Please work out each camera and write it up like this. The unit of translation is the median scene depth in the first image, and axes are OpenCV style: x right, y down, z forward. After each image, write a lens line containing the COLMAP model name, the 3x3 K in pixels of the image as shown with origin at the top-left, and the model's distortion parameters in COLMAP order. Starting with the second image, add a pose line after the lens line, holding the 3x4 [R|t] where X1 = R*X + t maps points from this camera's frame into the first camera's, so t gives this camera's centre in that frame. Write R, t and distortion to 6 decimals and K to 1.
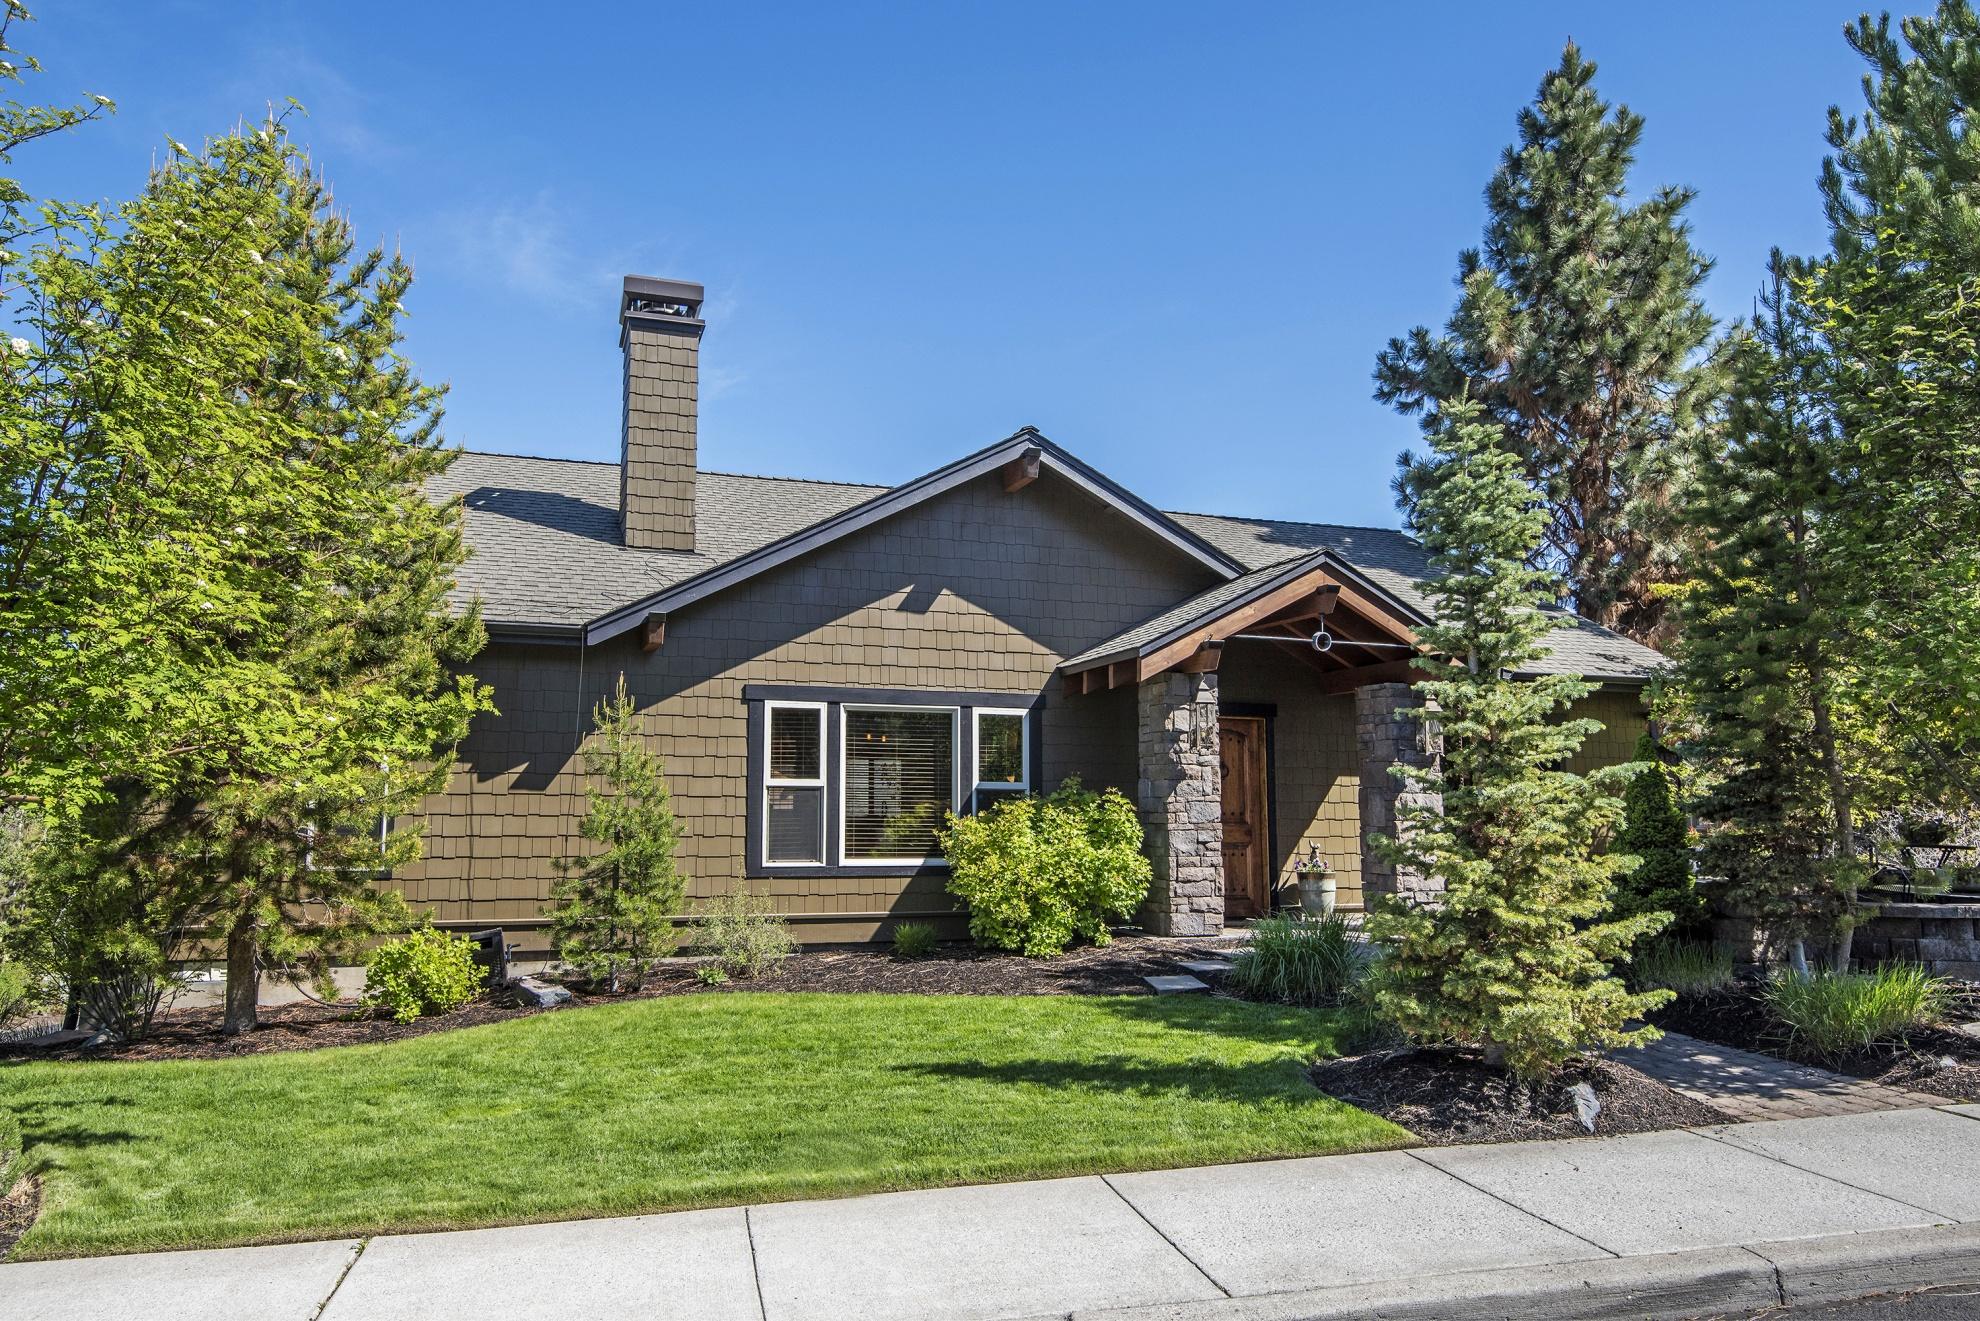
lens RADIAL K [[1227.6, 0, 990.0], [0, 1227.6, 660.5], [0, 0, 1]] dist [-0.000019, -0.000012]
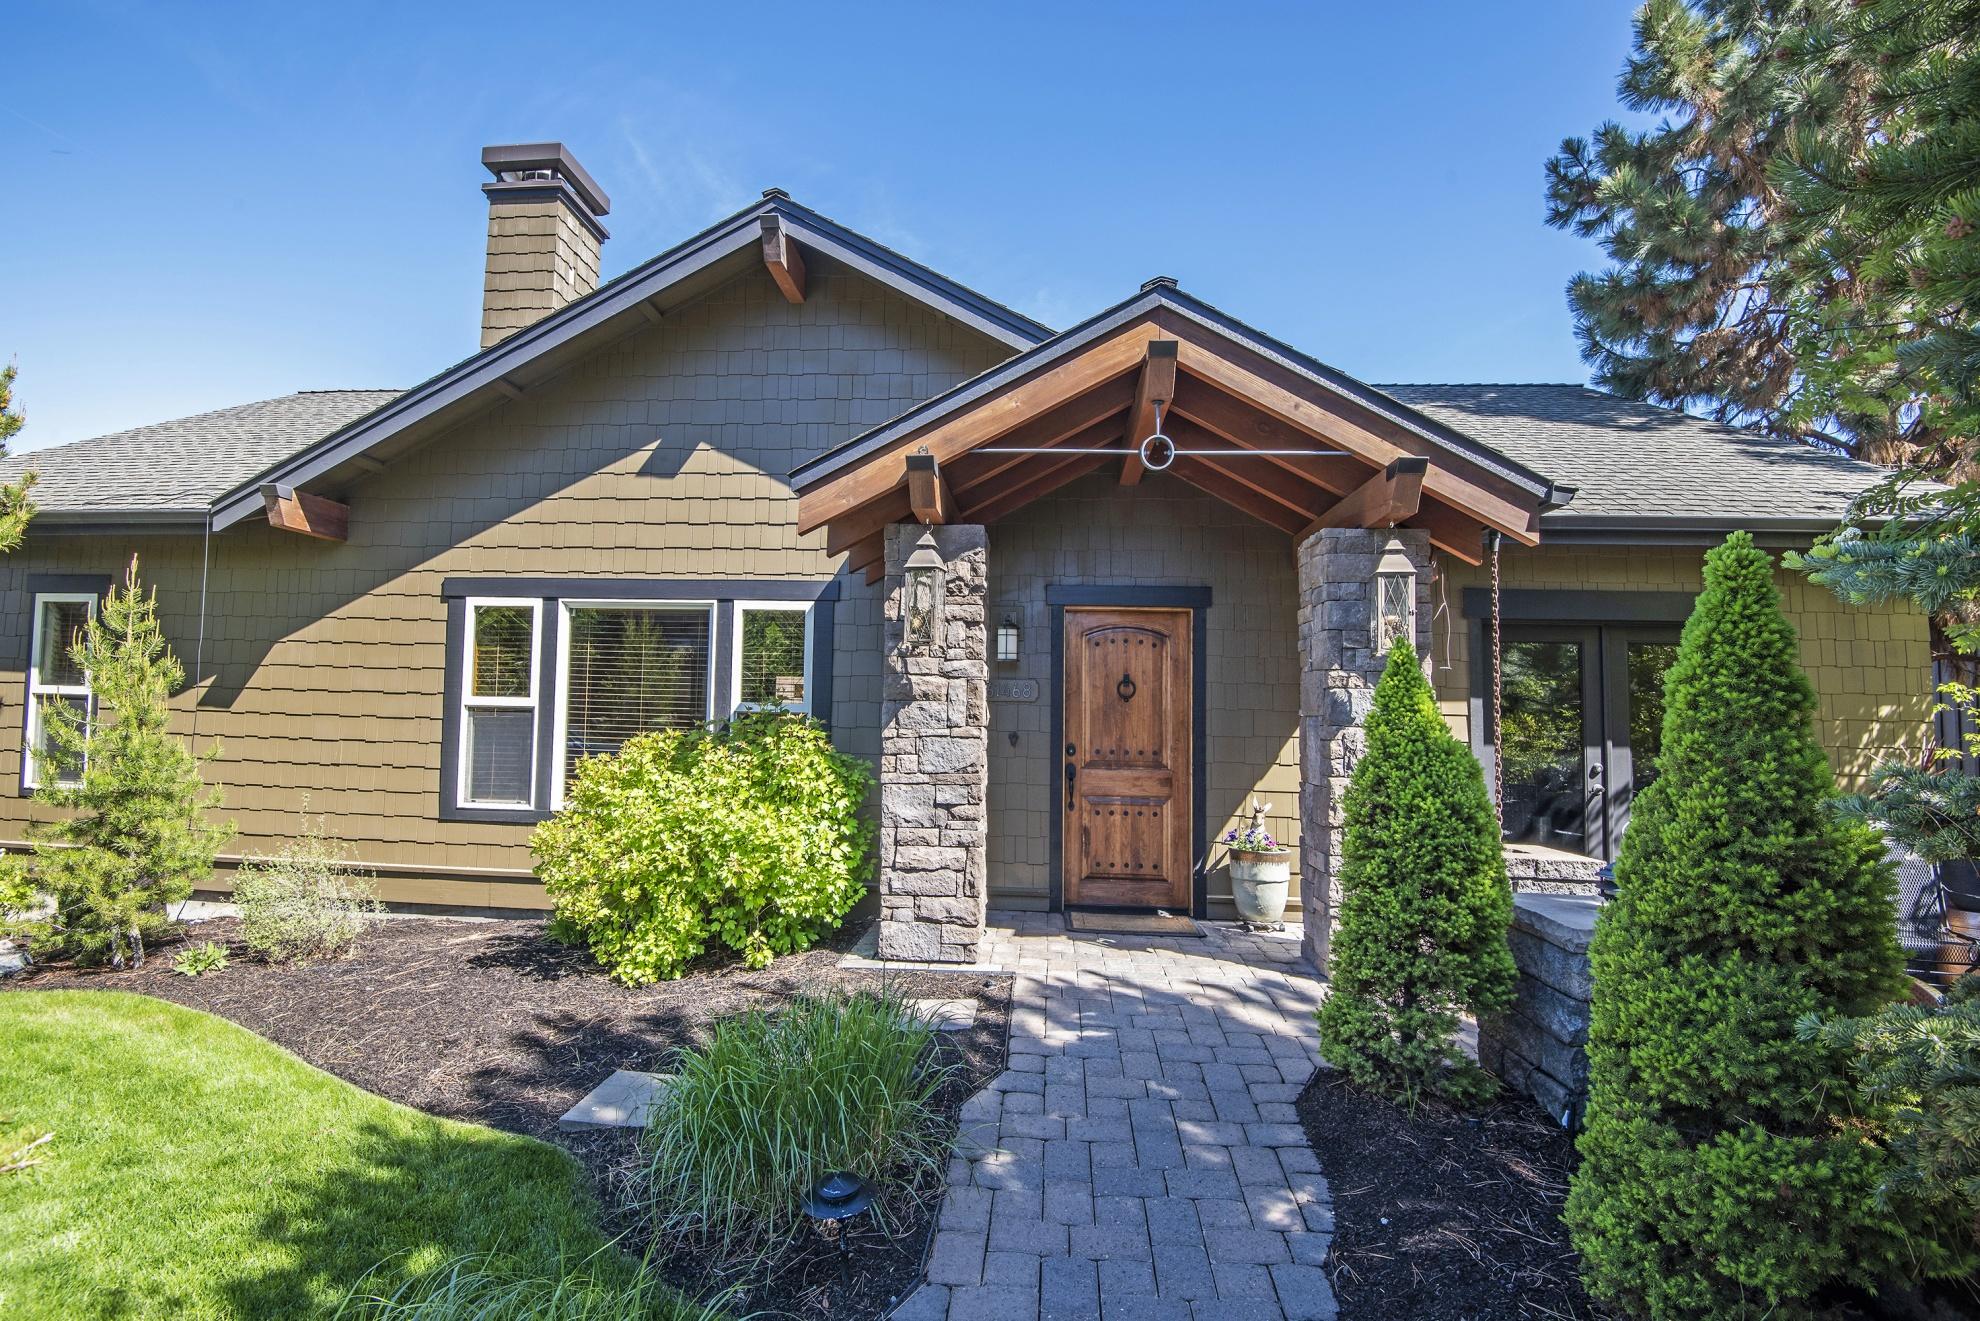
lens RADIAL K [[918.7, 0, 990.0], [0, 918.7, 660.5], [0, 0, 1]] dist [-0.000227, -0.039398]
pose [[0.931748, -0.009695, -0.362976, 0.340723], [0.028391, 0.998528, 0.046208, 0.055135], [0.361994, -0.053360, 0.930652, 0.569271]]
